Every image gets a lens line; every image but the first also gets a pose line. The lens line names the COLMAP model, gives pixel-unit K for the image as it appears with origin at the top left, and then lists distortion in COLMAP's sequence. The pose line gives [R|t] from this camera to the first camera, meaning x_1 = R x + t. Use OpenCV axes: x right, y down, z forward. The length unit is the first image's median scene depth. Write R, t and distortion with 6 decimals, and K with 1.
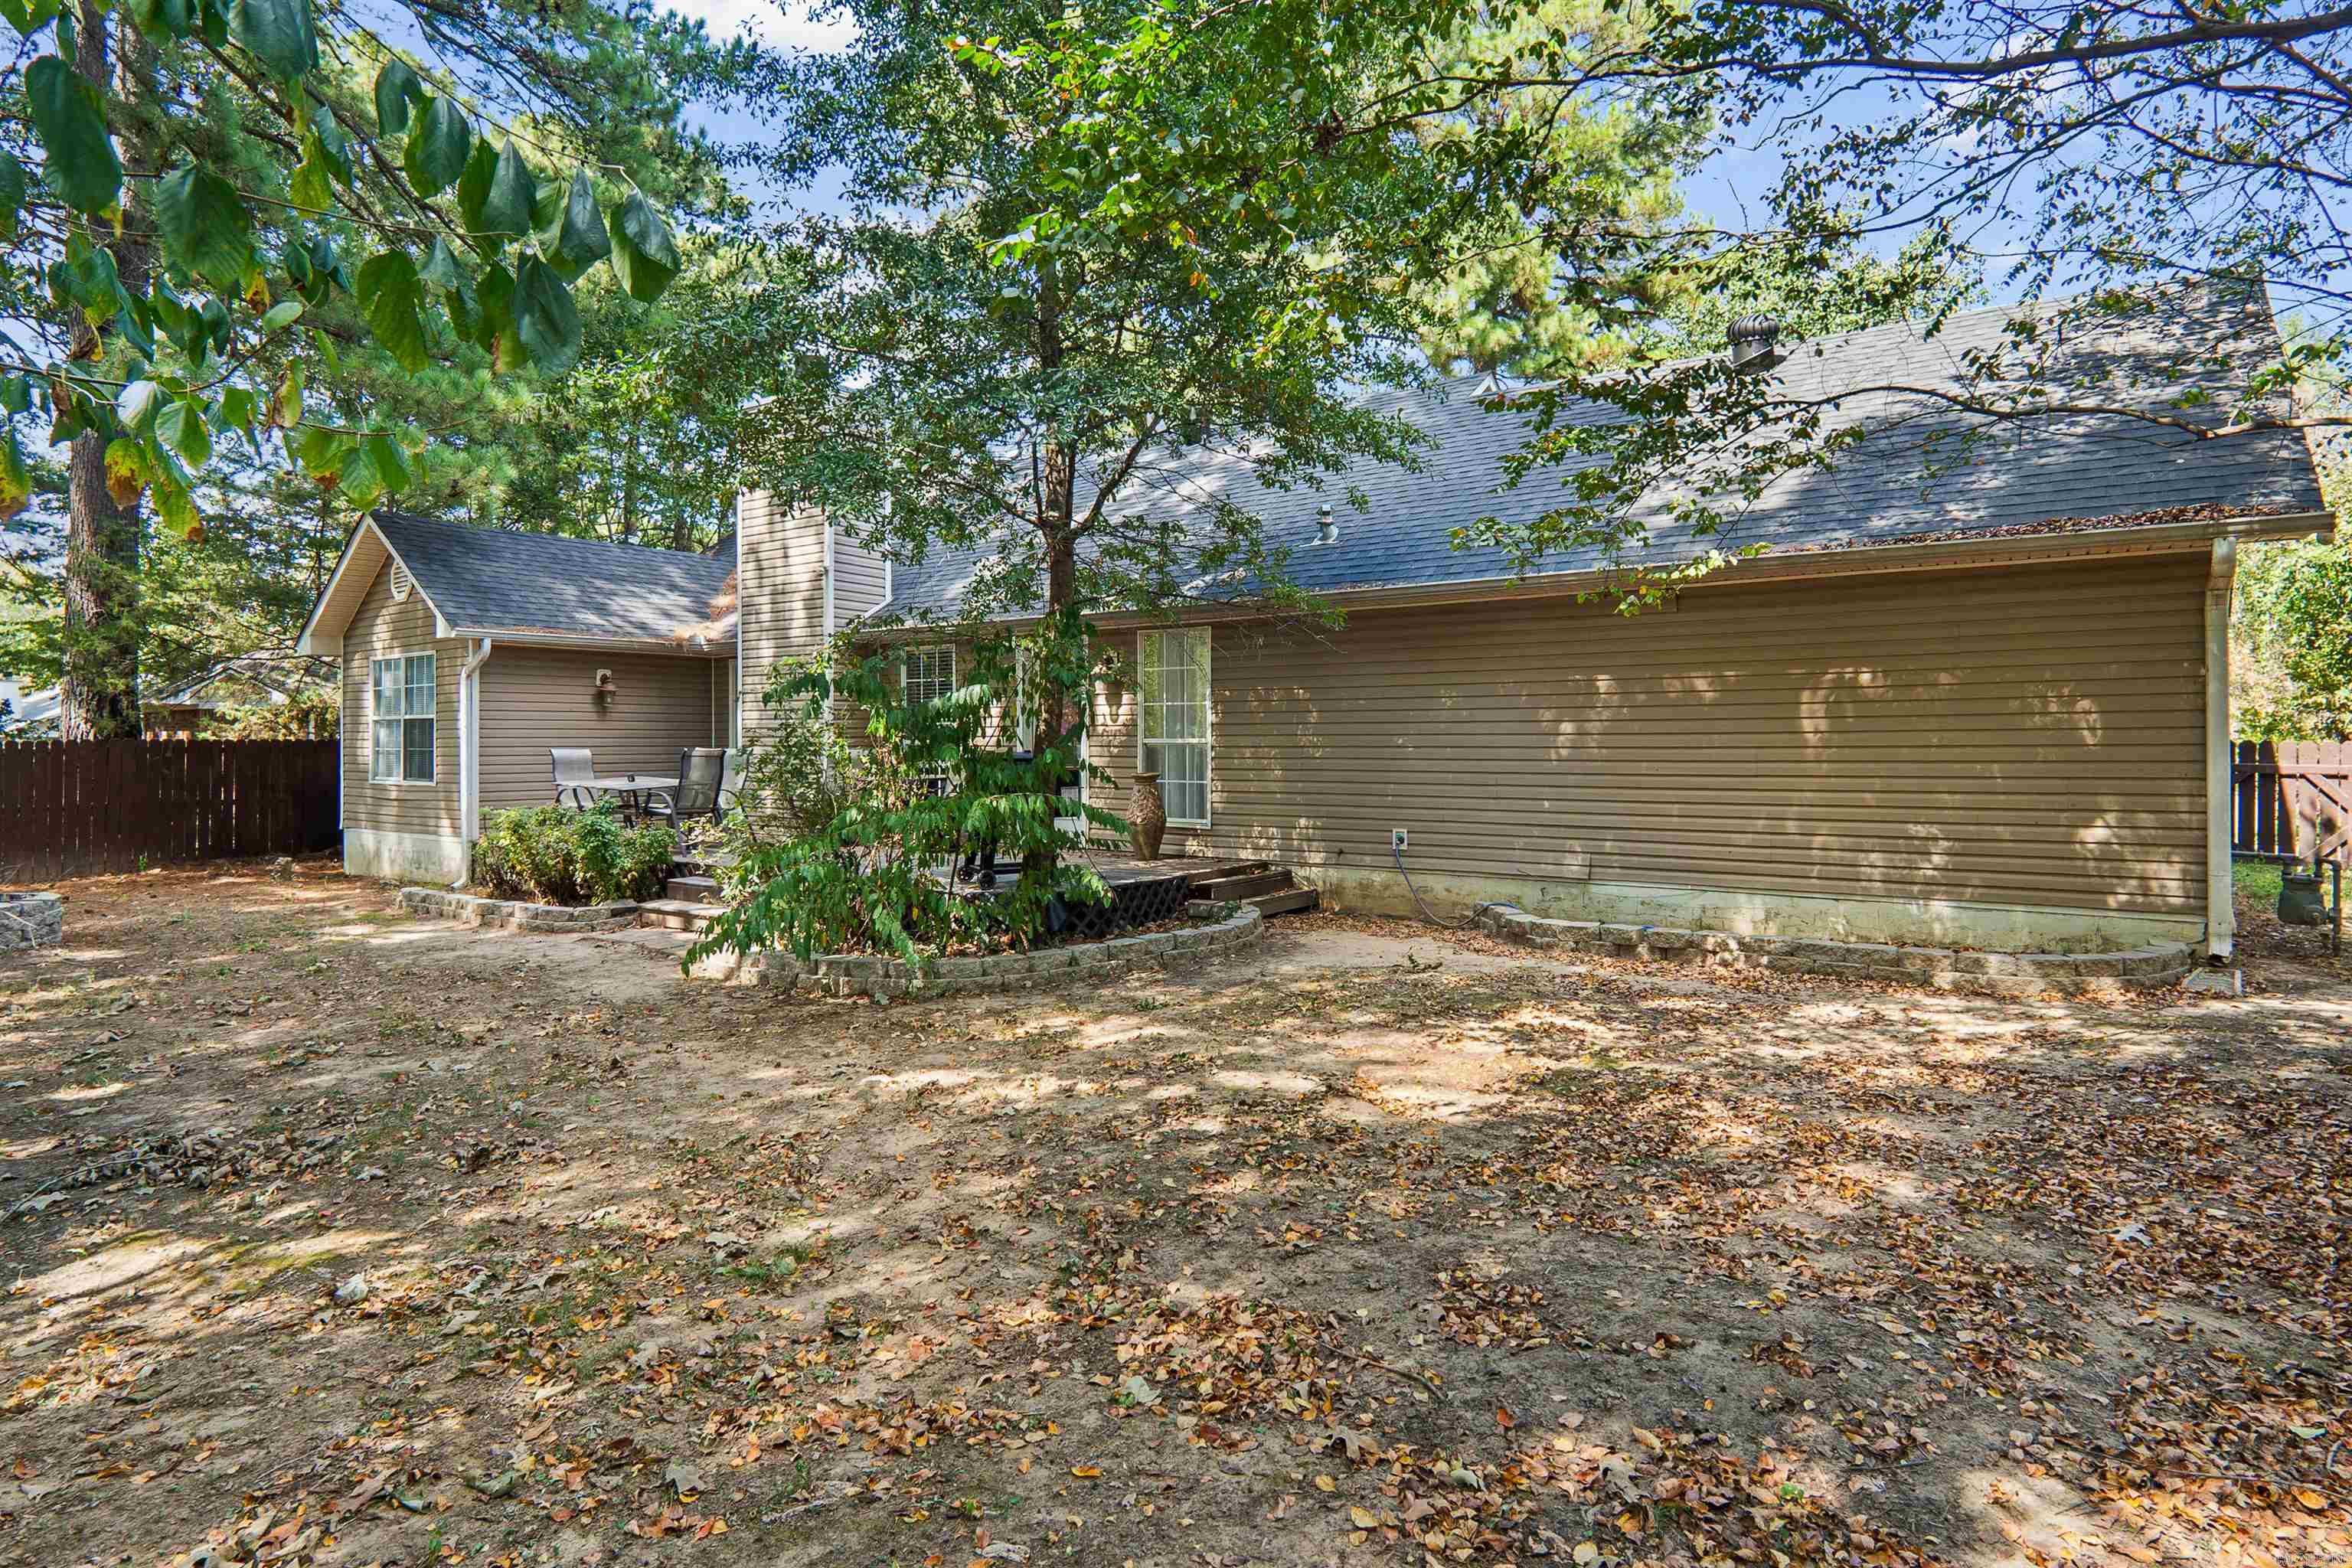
lens RADIAL K [[1250.2, 0, 1181.7], [0, 1250.2, 773.2], [0, 0, 1]] dist [-0.007325, -0.000739]
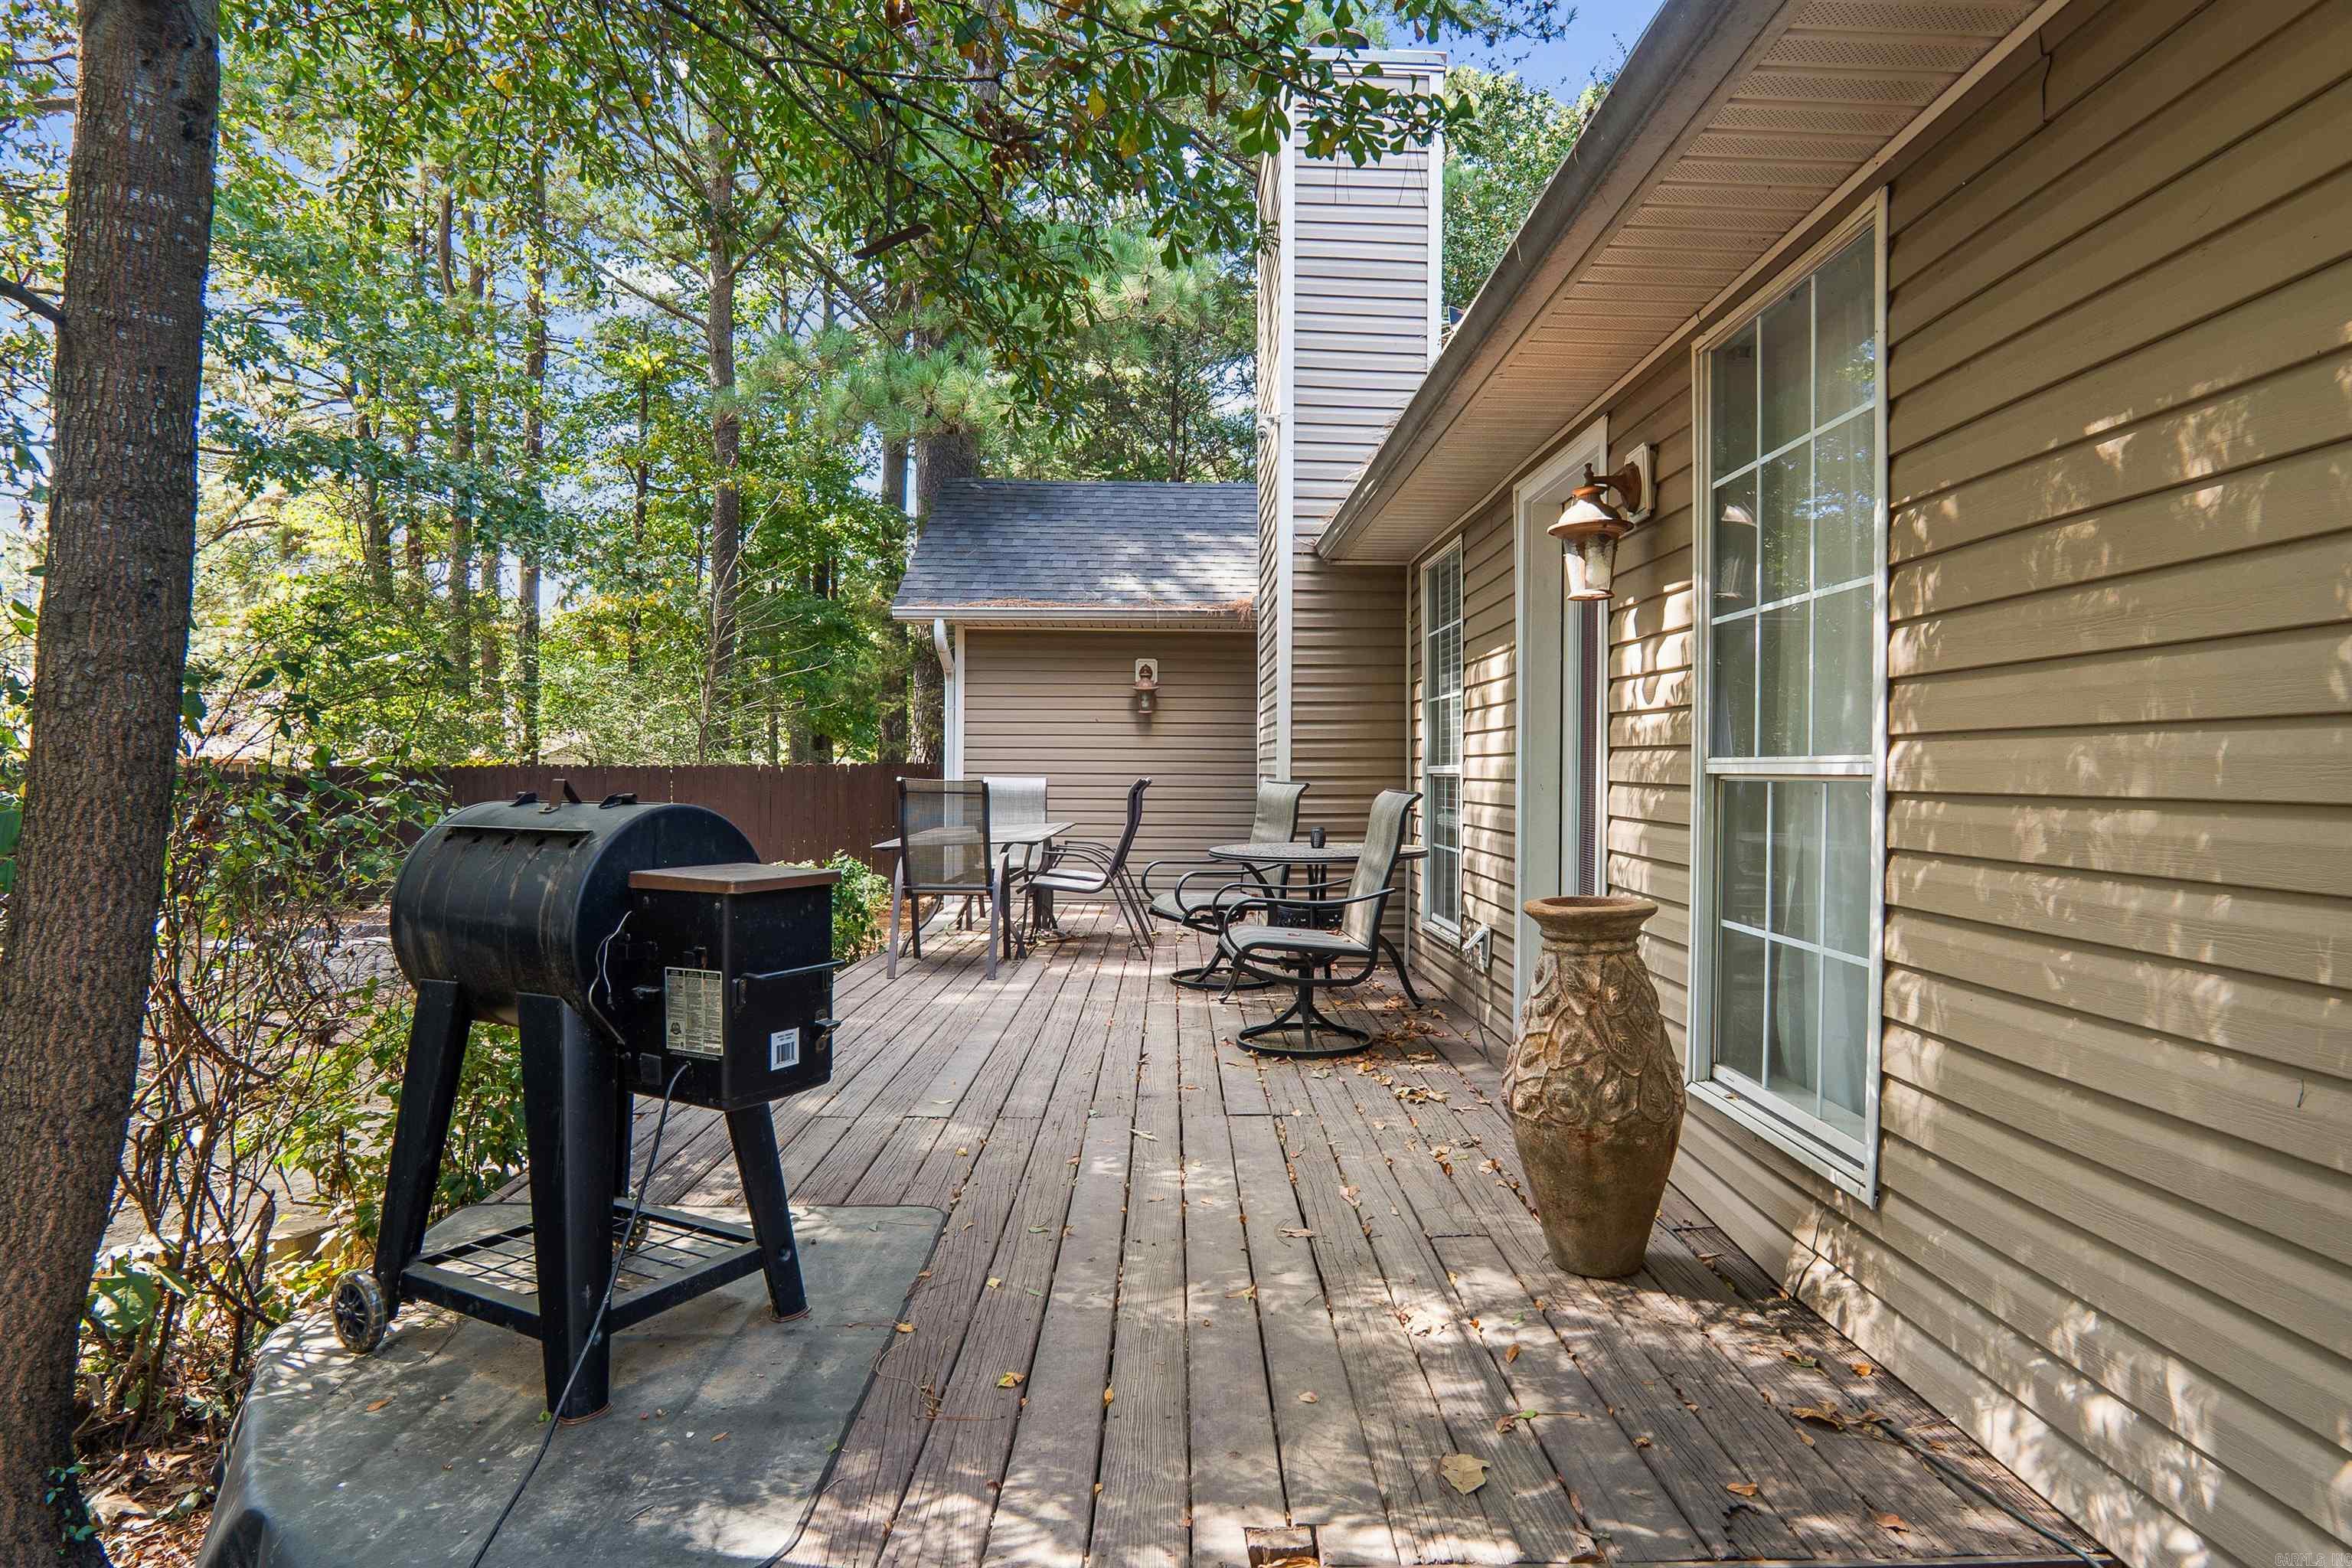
lens RADIAL K [[1250.2, 0, 1181.7], [0, 1250.2, 773.2], [0, 0, 1]] dist [-0.007325, -0.000739]
pose [[0.585909, 0.007669, -0.810341, 0.101528], [-0.028303, 0.999539, -0.011004, -0.016412], [0.809883, 0.029383, 0.585855, 0.681494]]
